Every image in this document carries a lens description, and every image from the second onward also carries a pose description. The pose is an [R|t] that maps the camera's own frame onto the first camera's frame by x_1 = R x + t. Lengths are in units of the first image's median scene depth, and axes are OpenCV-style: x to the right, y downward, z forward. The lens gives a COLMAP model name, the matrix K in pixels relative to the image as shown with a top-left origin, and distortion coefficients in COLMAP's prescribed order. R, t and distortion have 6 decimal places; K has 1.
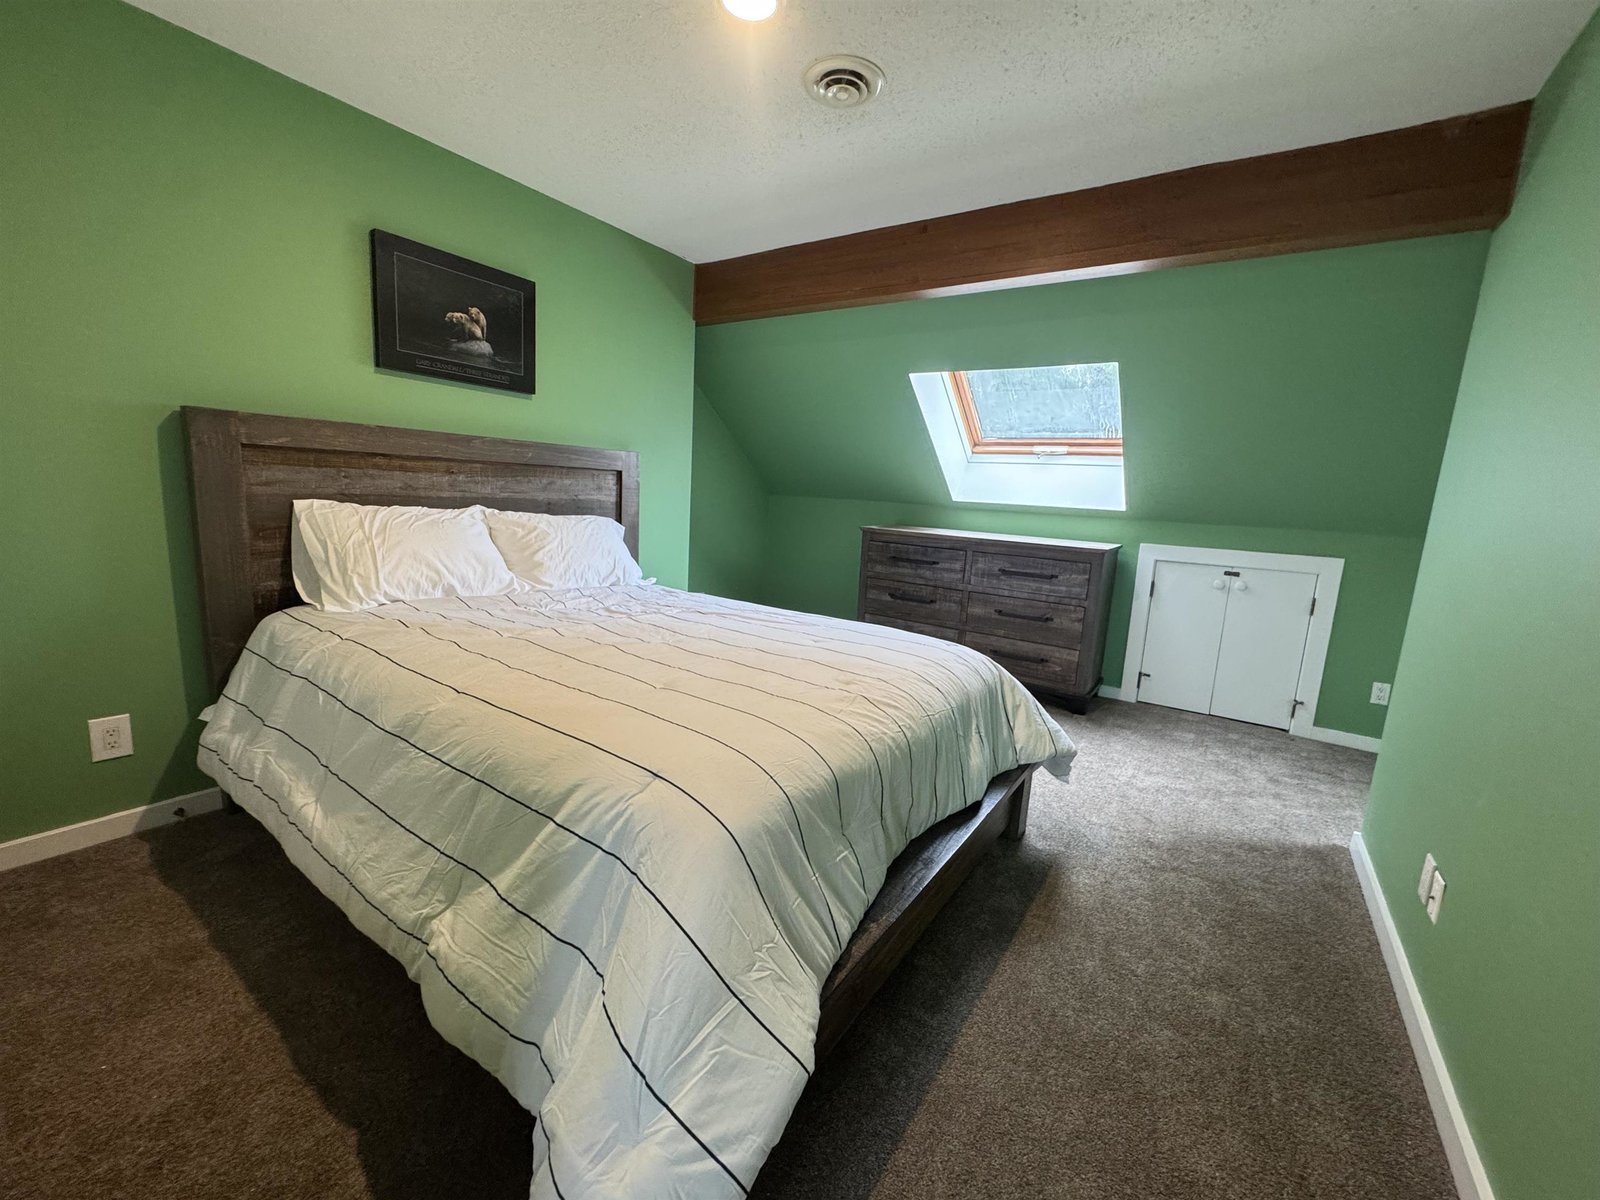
lens RADIAL K [[638.5, 0, 804.1], [0, 638.5, 600.6], [0, 0, 1]] dist [-0.002315, -0.000170]
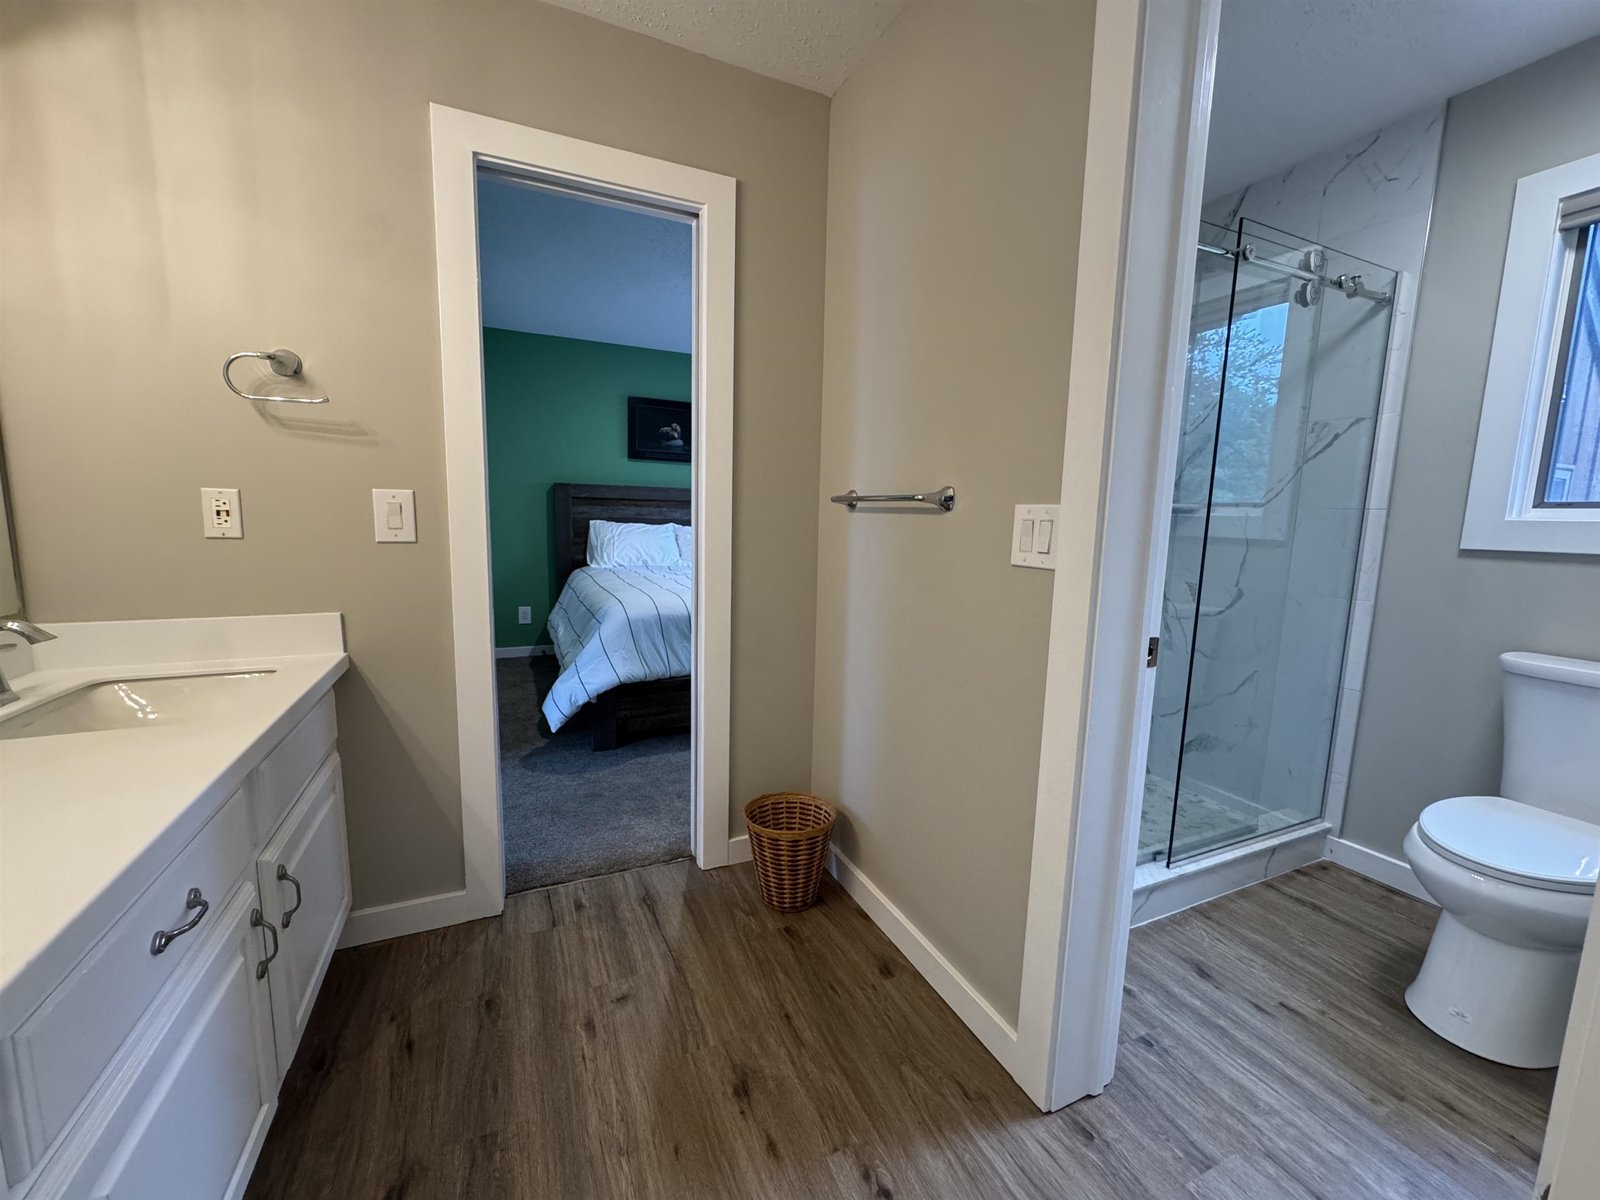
lens RADIAL K [[638.5, 0, 793.9], [0, 638.5, 597.2], [0, 0, 1]] dist [-0.002315, -0.000170]
pose [[0.857792, 0.023752, -0.513447, 0.923548], [-0.061233, 0.996540, -0.056198, 0.183418], [0.510336, 0.079646, 0.856279, -0.513476]]
